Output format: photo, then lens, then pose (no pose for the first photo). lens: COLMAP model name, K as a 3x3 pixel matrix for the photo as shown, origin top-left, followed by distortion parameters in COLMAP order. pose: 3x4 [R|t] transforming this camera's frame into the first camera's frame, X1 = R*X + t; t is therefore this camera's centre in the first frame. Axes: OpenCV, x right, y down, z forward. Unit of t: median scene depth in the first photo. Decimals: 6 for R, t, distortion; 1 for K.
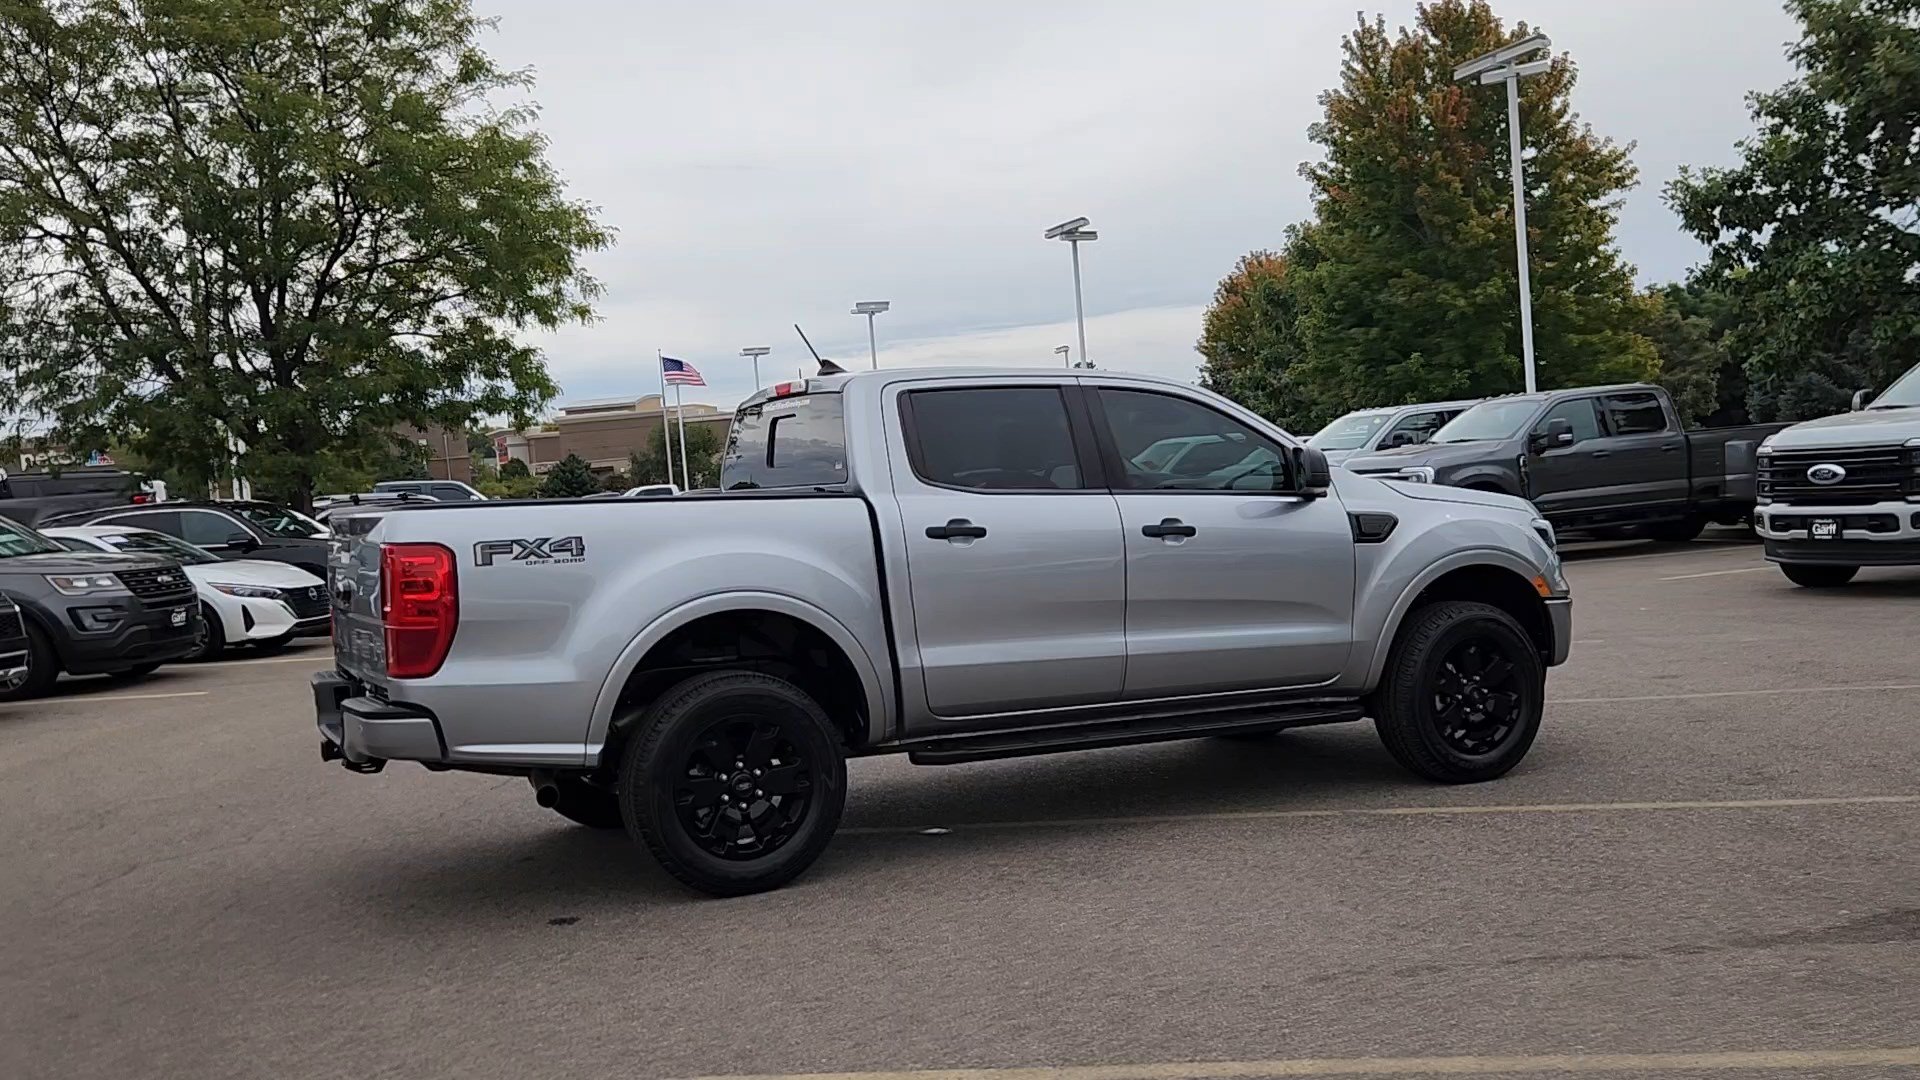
lens RADIAL K [[1755.8, 0, 943.2], [0, 1755.8, 565.6], [0, 0, 1]] dist [0.034248, -0.026498]
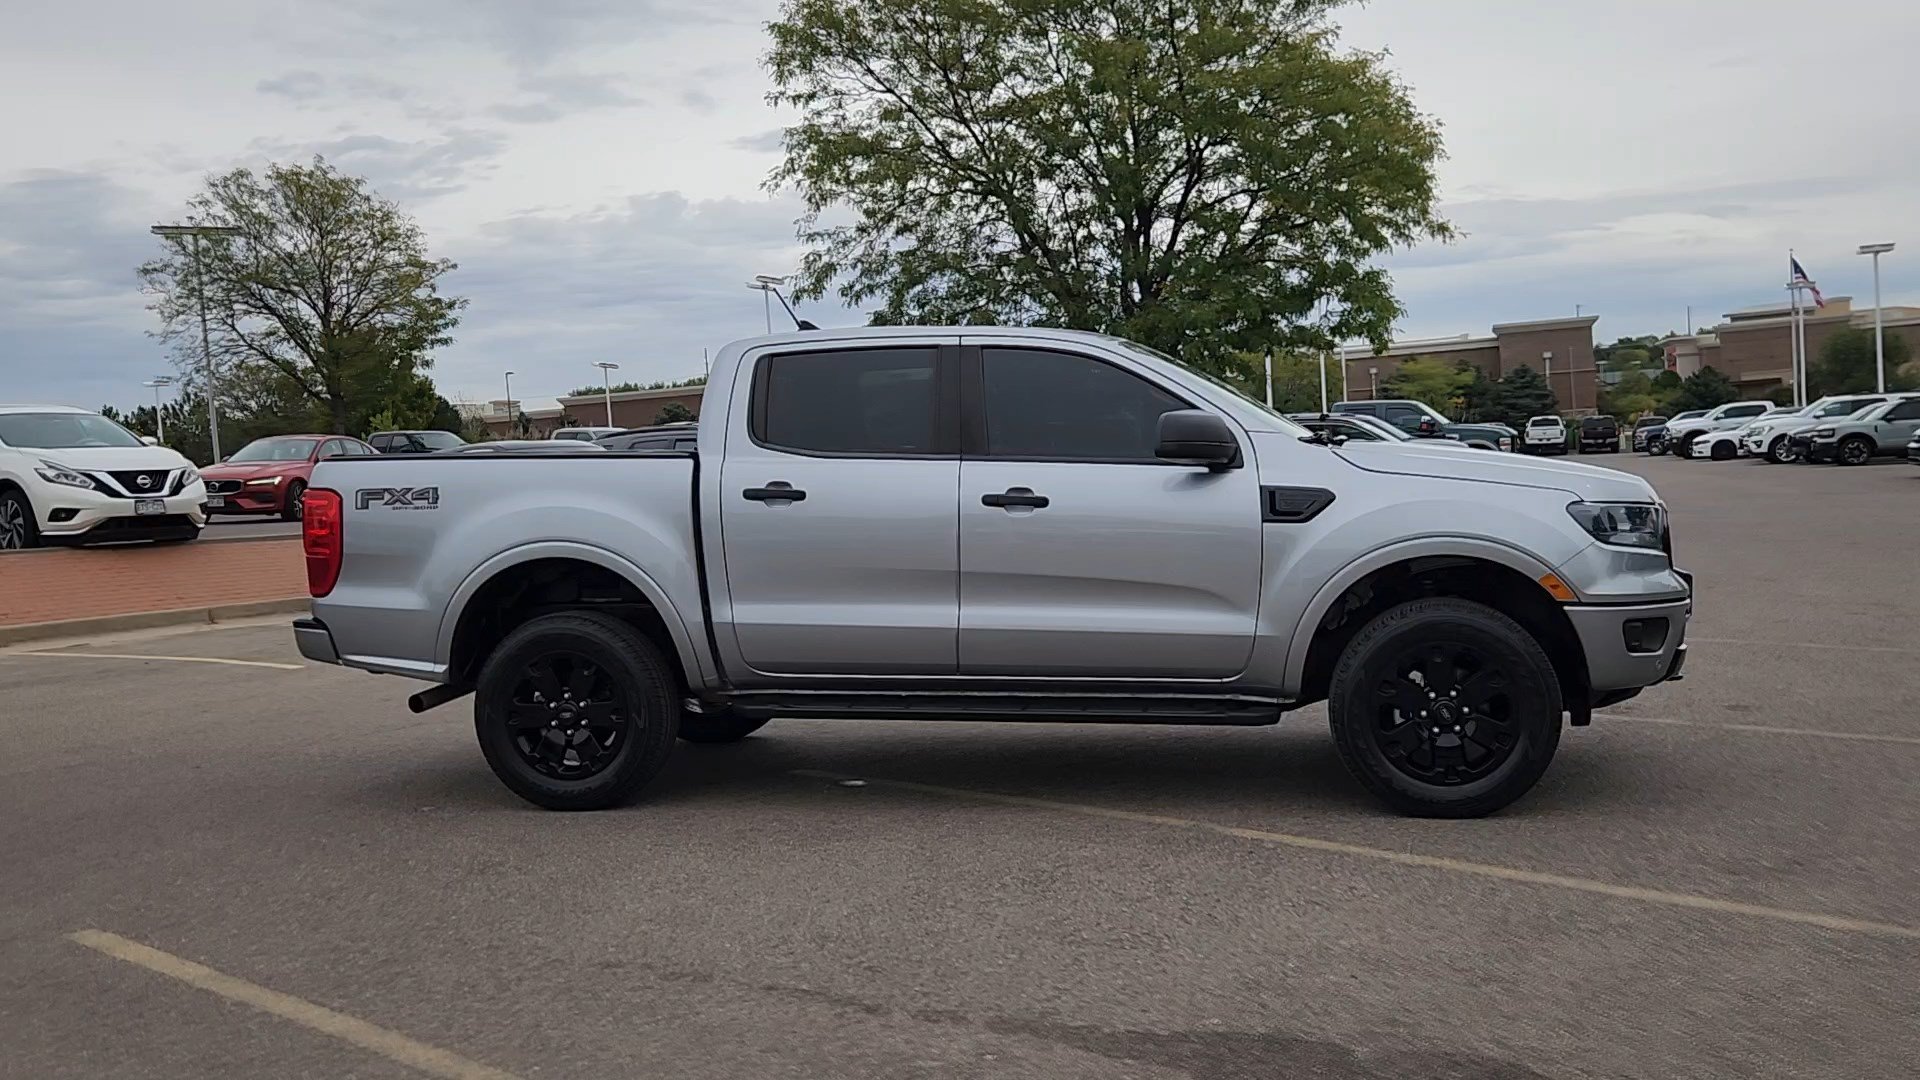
lens RADIAL K [[1758.1, 0, 943.9], [0, 1758.1, 561.5], [0, 0, 1]] dist [0.040022, -0.041423]
pose [[0.797849, 0.063045, -0.599552, 0.204340], [-0.034311, 0.997653, 0.059248, -0.012808], [0.601880, -0.026700, 0.798140, 0.069045]]
